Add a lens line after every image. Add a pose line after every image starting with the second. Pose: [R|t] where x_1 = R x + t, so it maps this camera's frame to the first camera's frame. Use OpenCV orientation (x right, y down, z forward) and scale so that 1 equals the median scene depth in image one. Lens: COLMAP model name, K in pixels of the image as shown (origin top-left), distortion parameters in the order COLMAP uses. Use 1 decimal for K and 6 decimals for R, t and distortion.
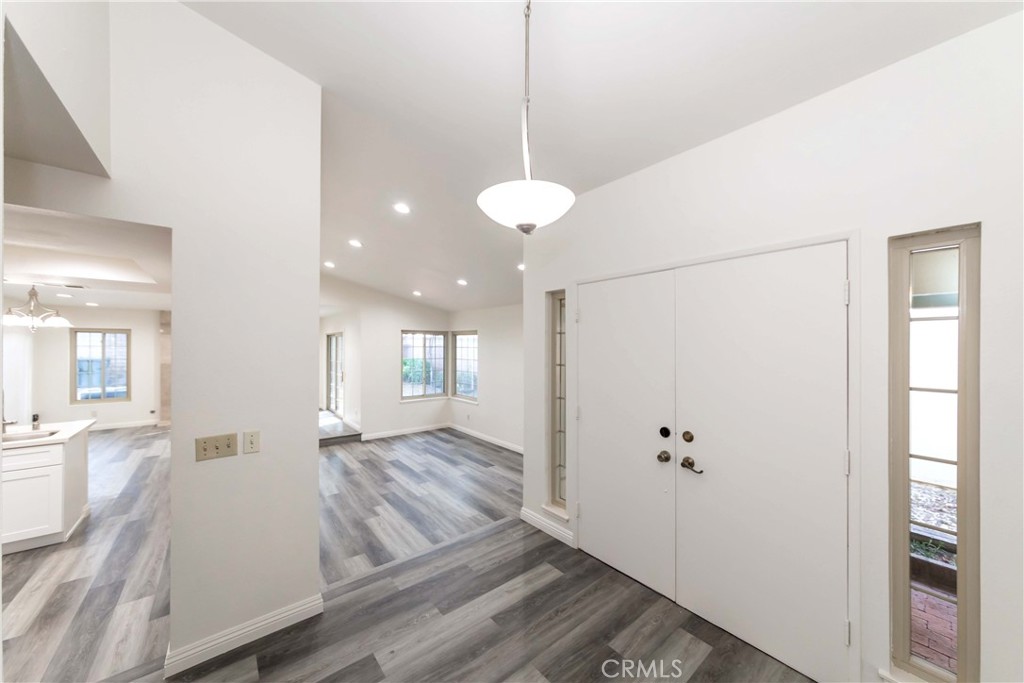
lens RADIAL K [[372.2, 0, 513.4], [0, 372.2, 346.4], [0, 0, 1]] dist [0.000529, 0.000040]
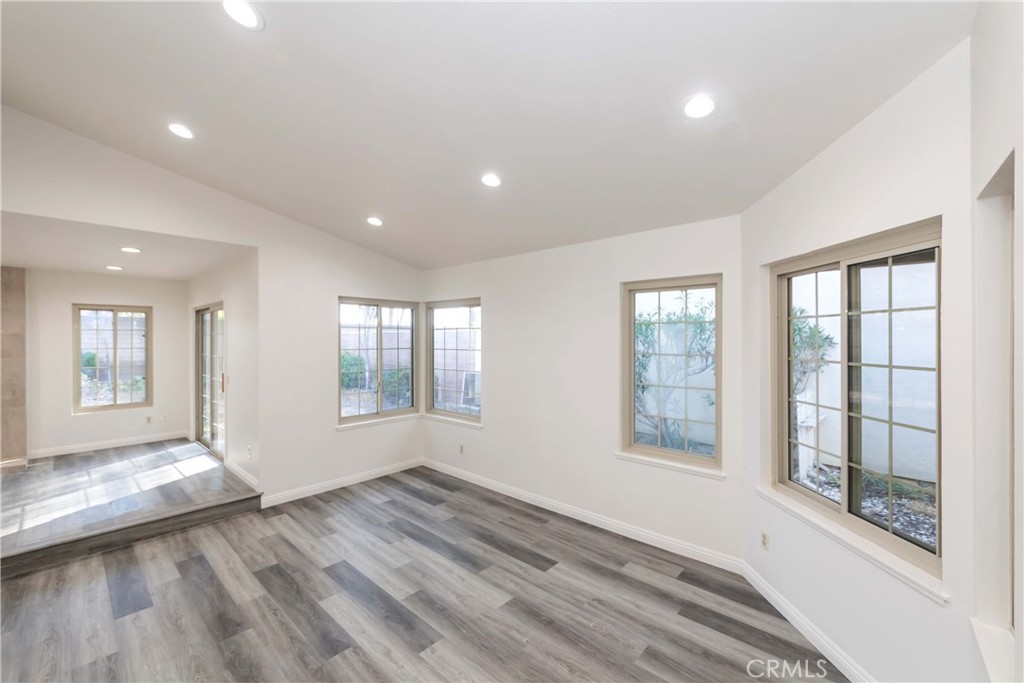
lens RADIAL K [[413.2, 0, 512.0], [0, 413.2, 341.5], [0, 0, 1]] dist [-0.013301, -0.000023]
pose [[0.986959, -0.003900, 0.160926, -0.166643], [0.003139, 0.999983, 0.004983, 0.023700], [-0.160942, -0.004413, 0.986954, 0.410325]]
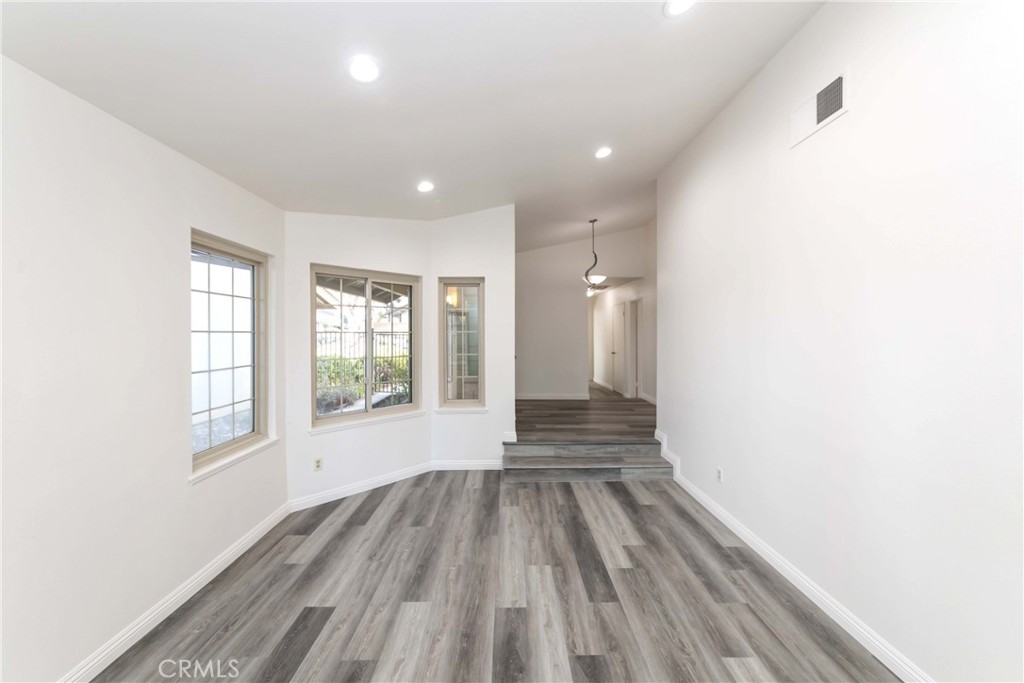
lens RADIAL K [[393.7, 0, 510.6], [0, 393.7, 335.0], [0, 0, 1]] dist [-0.000656, -0.000097]
pose [[-0.797146, -0.002985, 0.603780, -0.376336], [0.001616, 0.999974, 0.007078, 0.044748], [-0.603785, 0.006618, -0.797120, 1.013980]]
